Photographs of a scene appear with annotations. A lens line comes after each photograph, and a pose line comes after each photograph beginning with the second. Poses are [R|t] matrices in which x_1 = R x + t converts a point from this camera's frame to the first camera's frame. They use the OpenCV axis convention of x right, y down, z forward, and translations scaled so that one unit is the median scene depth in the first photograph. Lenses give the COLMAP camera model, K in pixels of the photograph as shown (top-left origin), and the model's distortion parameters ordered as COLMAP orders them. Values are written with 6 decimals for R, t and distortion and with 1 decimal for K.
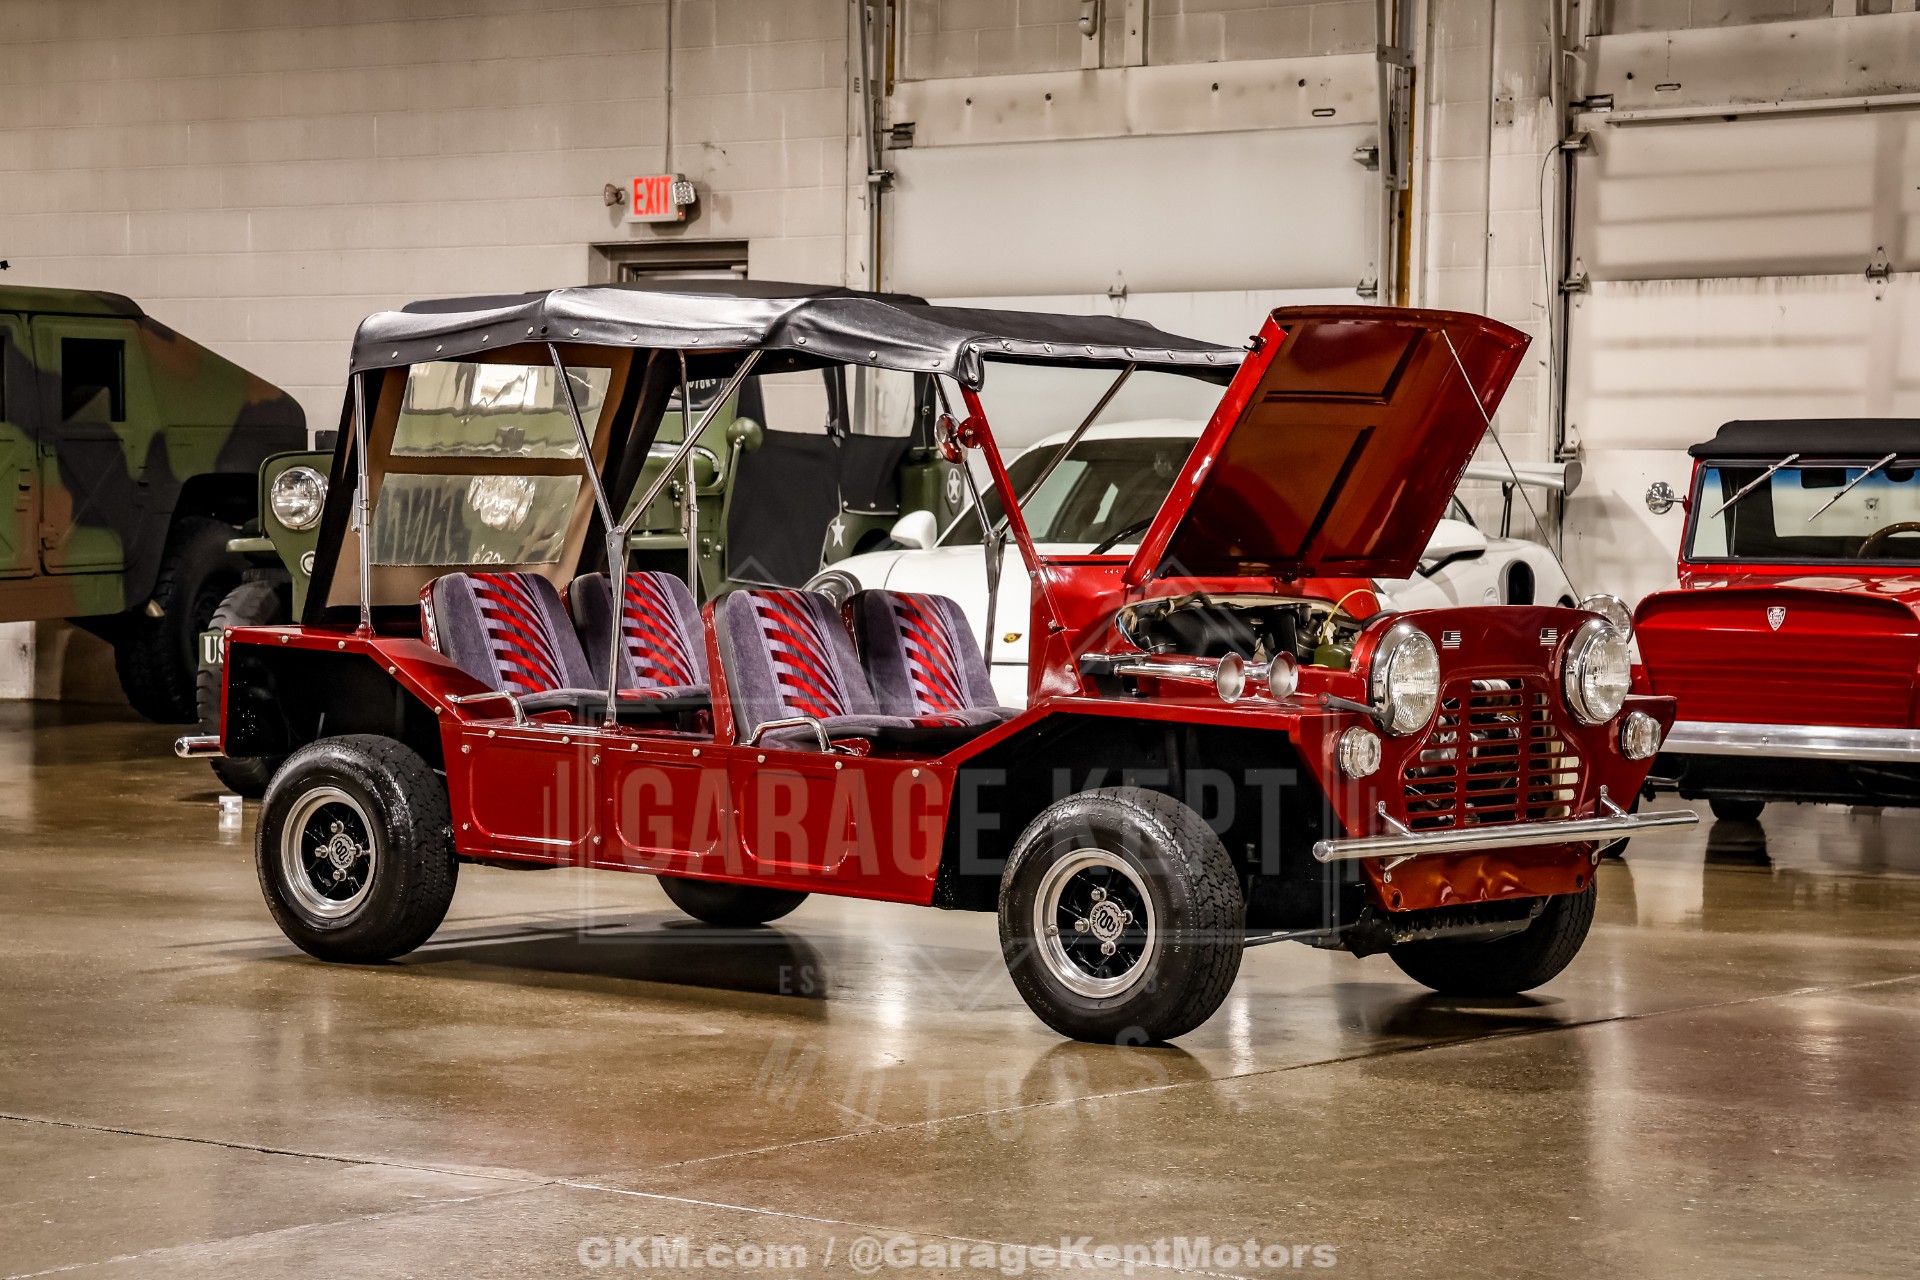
lens RADIAL K [[4315.8, 0, 962.6], [0, 4315.8, 649.7], [0, 0, 1]] dist [0.367870, 0.000000]
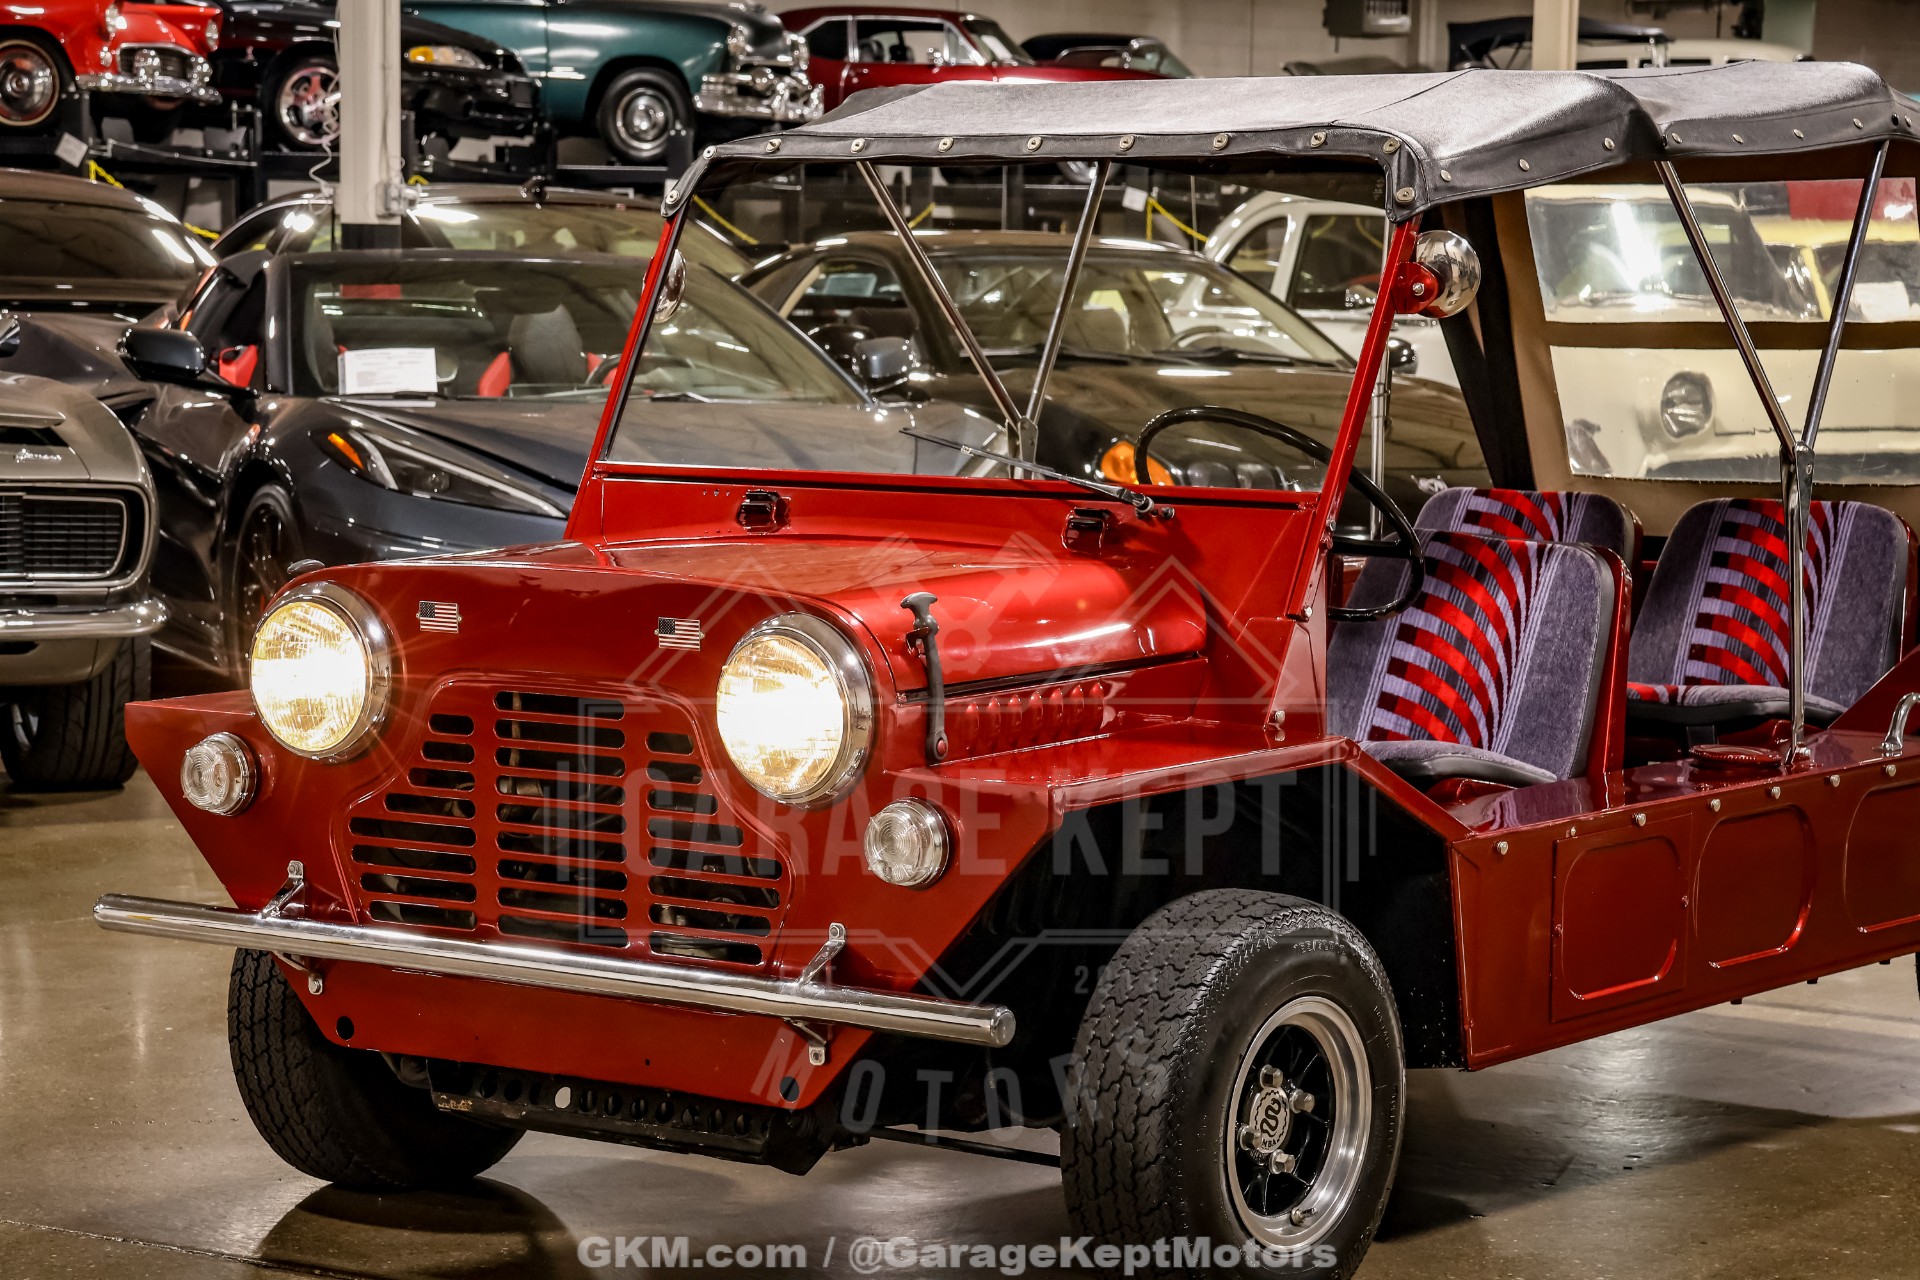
lens RADIAL K [[4449.5, 0, 974.8], [0, 4449.5, 638.3], [0, 0, 1]] dist [0.390560, 0.000000]
pose [[0.026912, 0.062653, -0.997672, 0.401319], [-0.044378, 0.997125, 0.061421, -0.022231], [0.998652, 0.042622, 0.029615, 0.579432]]
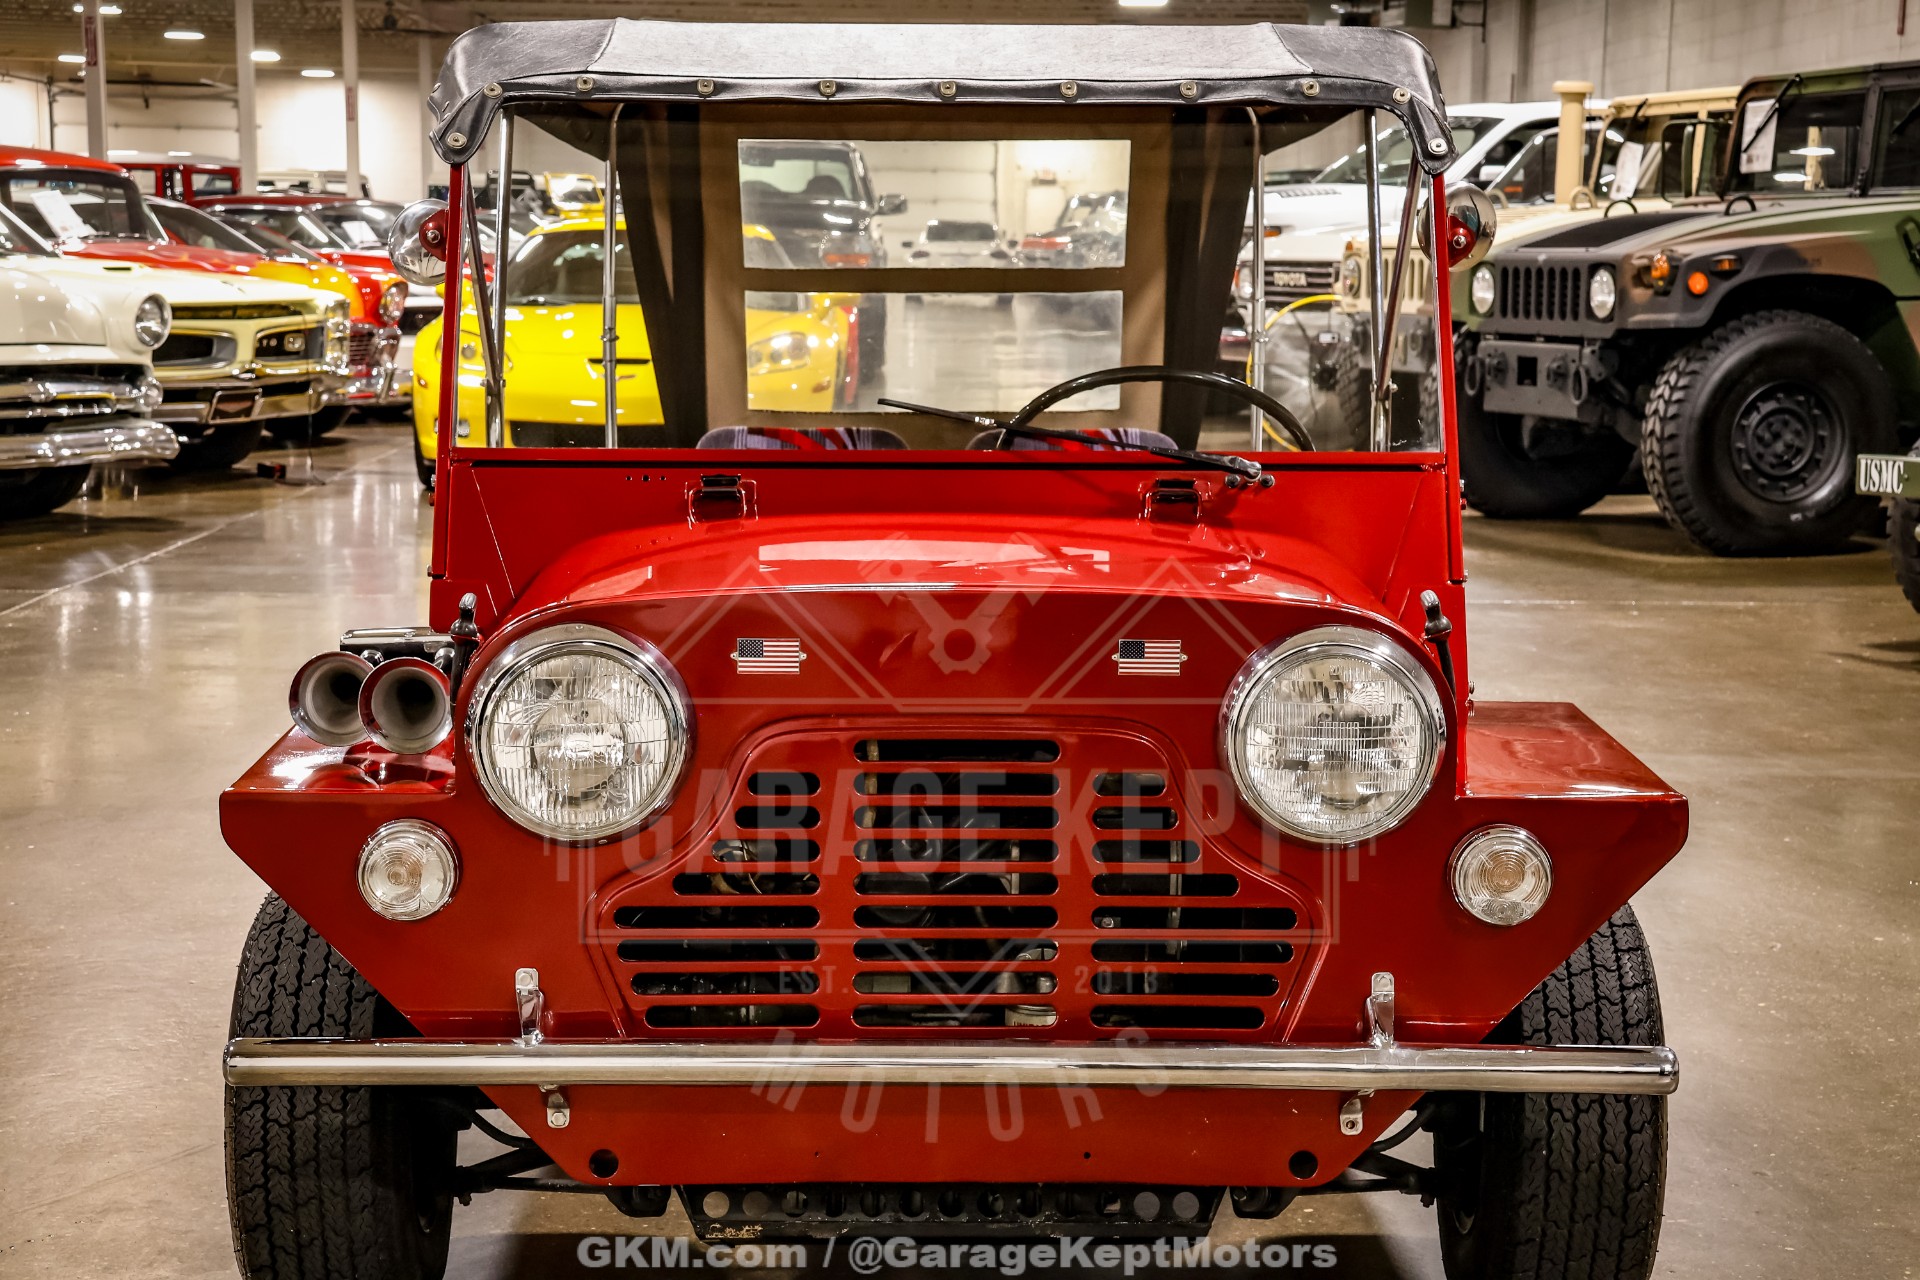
lens RADIAL K [[3384.2, 0, 949.8], [0, 3384.2, 625.7], [0, 0, 1]] dist [0.226439, 0.000000]
pose [[0.630721, 0.076244, -0.772255, 0.232027], [-0.022342, 0.996533, 0.080139, -0.020233], [0.775688, -0.033292, 0.630238, 0.424491]]
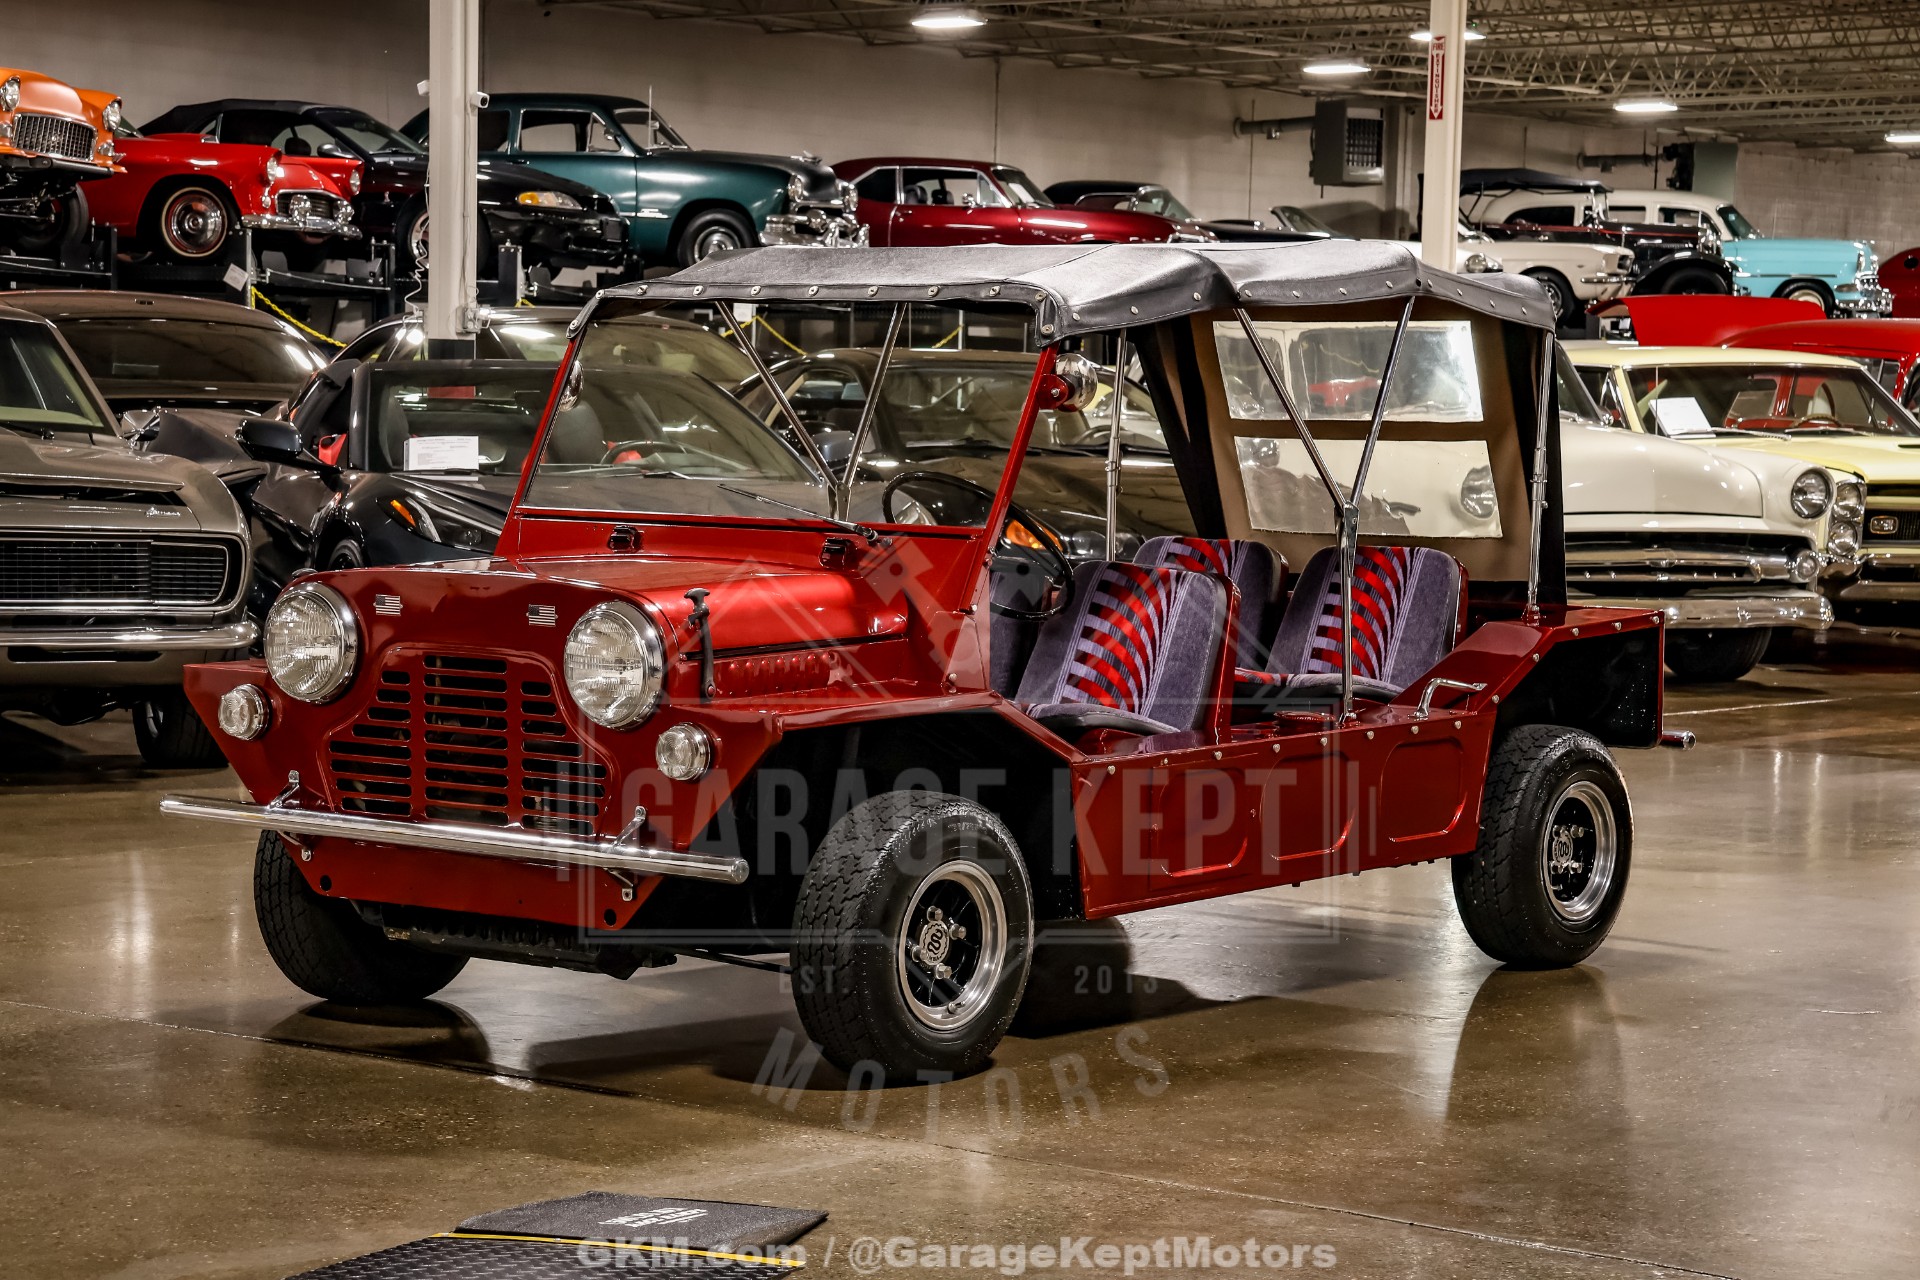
lens RADIAL K [[4064.8, 0, 975.1], [0, 4064.8, 628.3], [0, 0, 1]] dist [0.369712, 0.000000]
pose [[-0.000225, 0.041052, -0.999157, 0.525035], [-0.052255, 0.997791, 0.041008, -0.021064], [0.998634, 0.052220, 0.001921, 0.614440]]
